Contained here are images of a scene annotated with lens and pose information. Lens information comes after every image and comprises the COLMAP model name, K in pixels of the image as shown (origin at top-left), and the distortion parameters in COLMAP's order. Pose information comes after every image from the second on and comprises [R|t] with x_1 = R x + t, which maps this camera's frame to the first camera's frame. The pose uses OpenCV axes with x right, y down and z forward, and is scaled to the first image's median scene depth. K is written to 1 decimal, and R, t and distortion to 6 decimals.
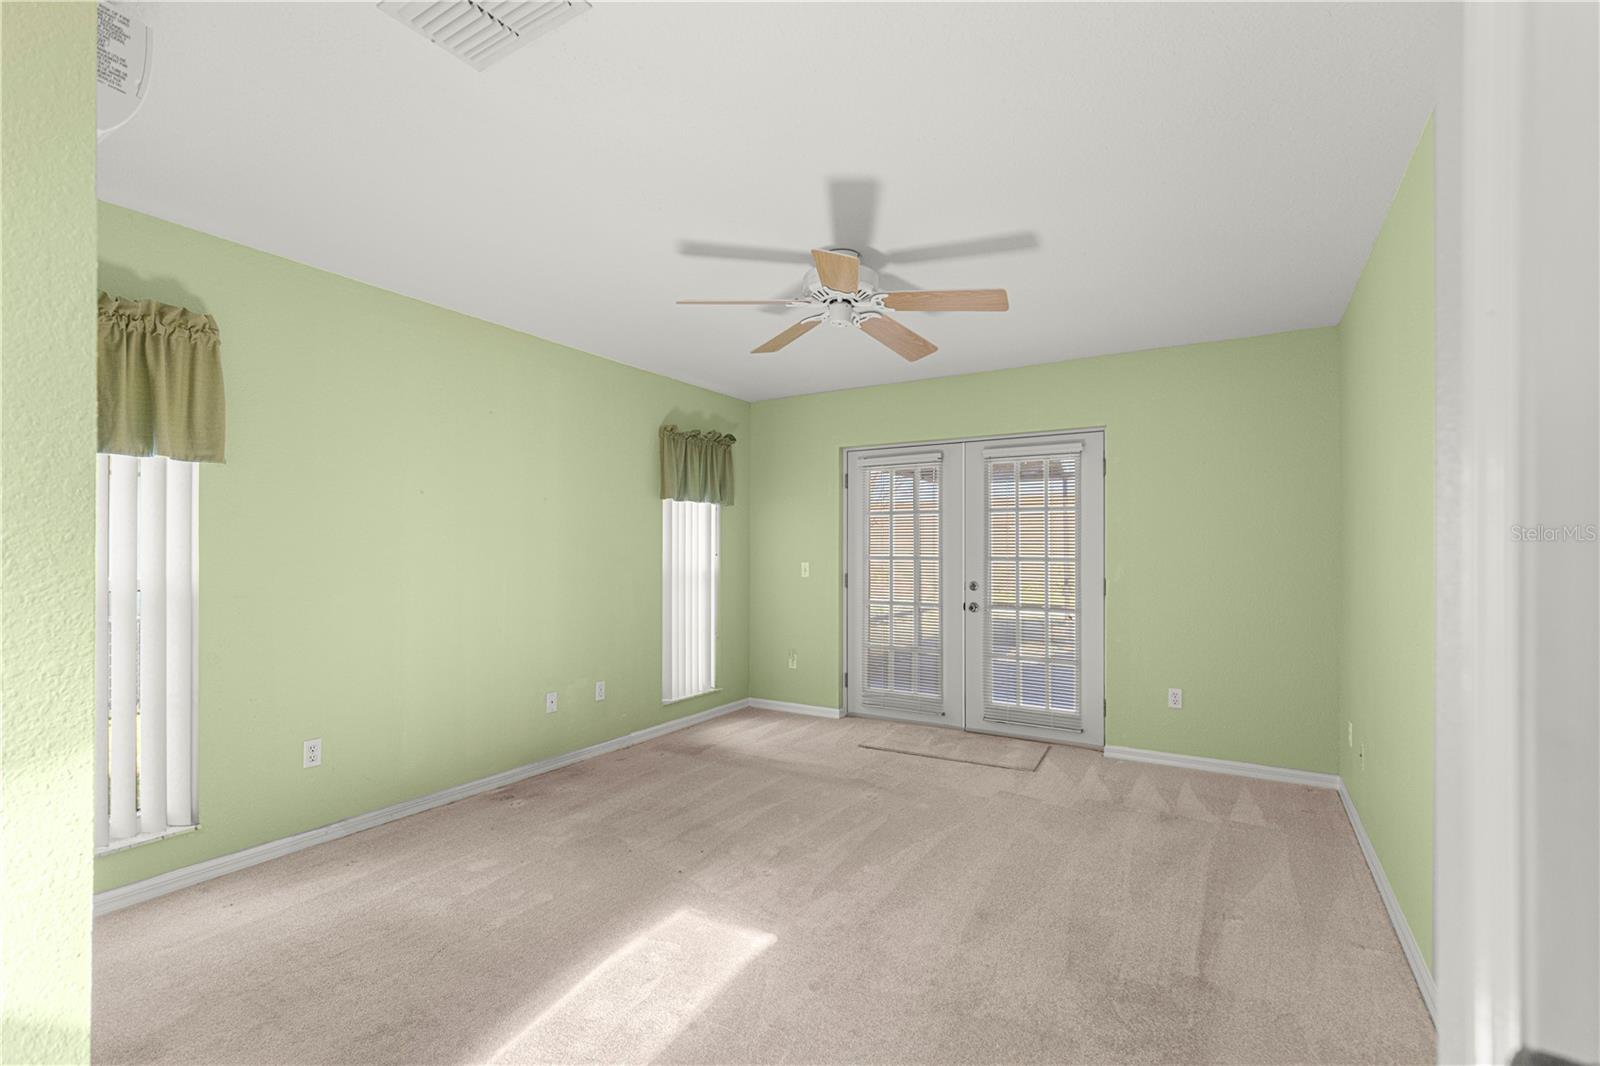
lens RADIAL K [[720.4, 0, 803.7], [0, 720.4, 547.7], [0, 0, 1]] dist [0.004638, -0.000025]
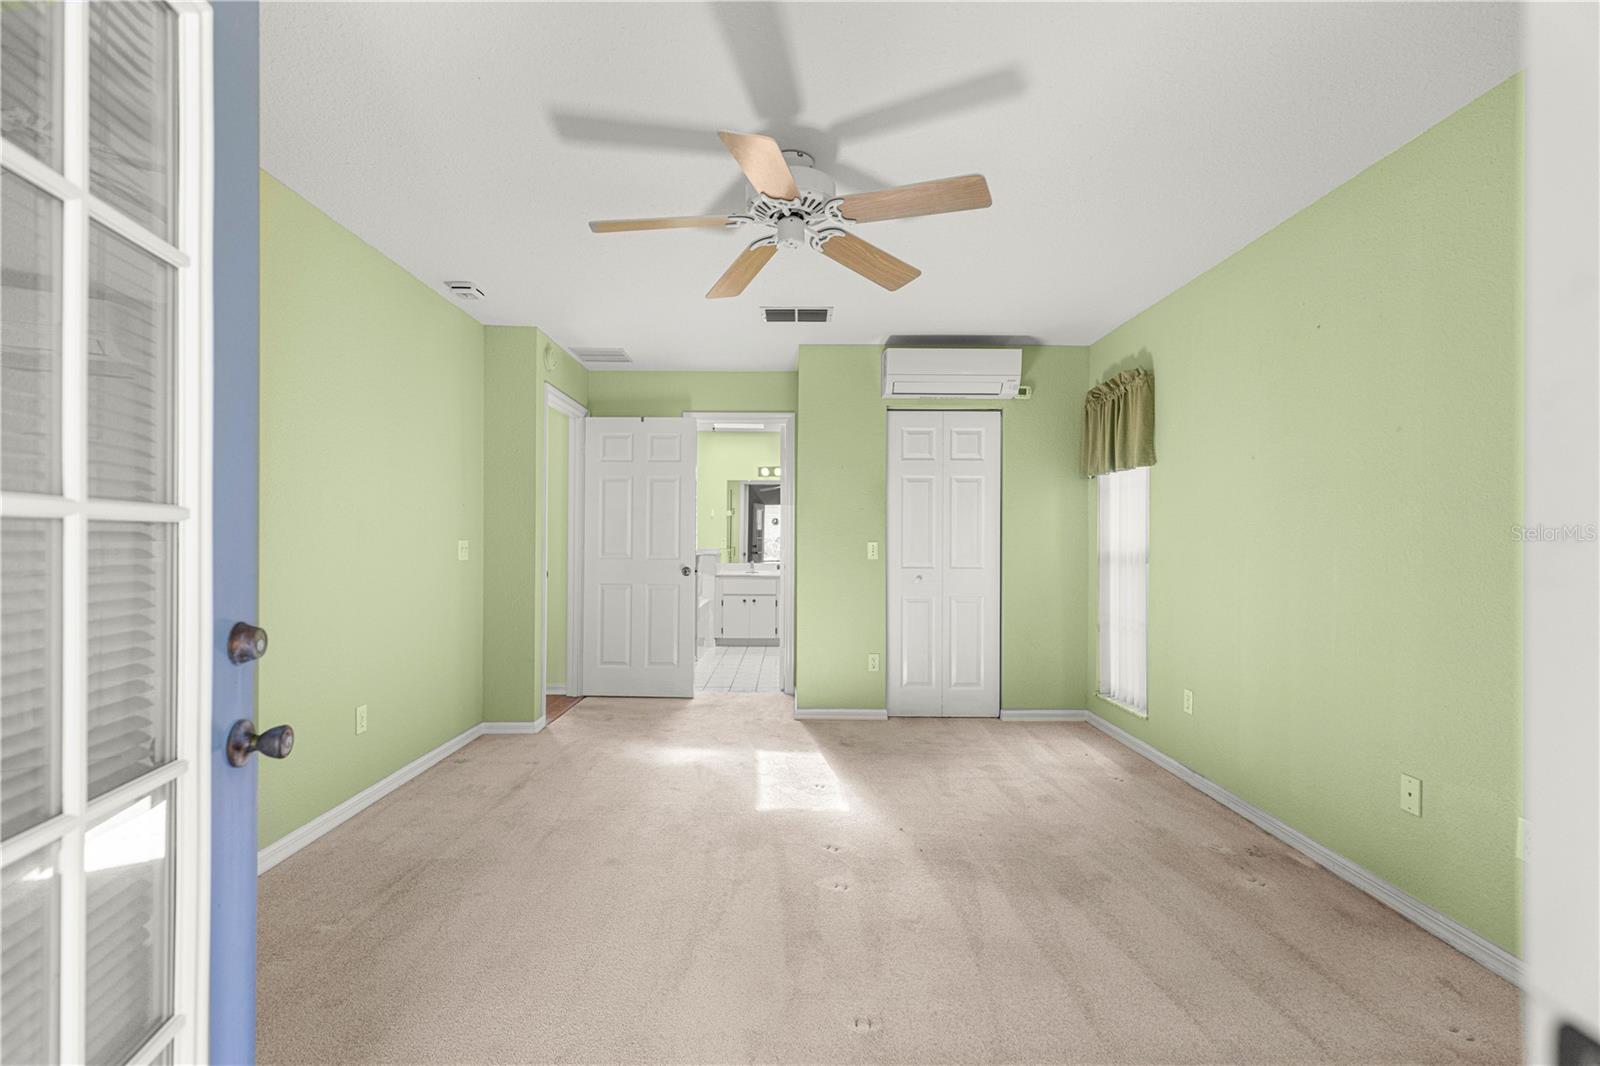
lens RADIAL K [[720.4, 0, 803.6], [0, 720.4, 531.8], [0, 0, 1]] dist [0.004638, -0.000025]
pose [[-0.841633, -0.010953, -0.539939, 0.432887], [-0.007664, 0.999936, -0.008338, 0.024480], [0.539996, -0.002879, -0.841663, 1.521089]]
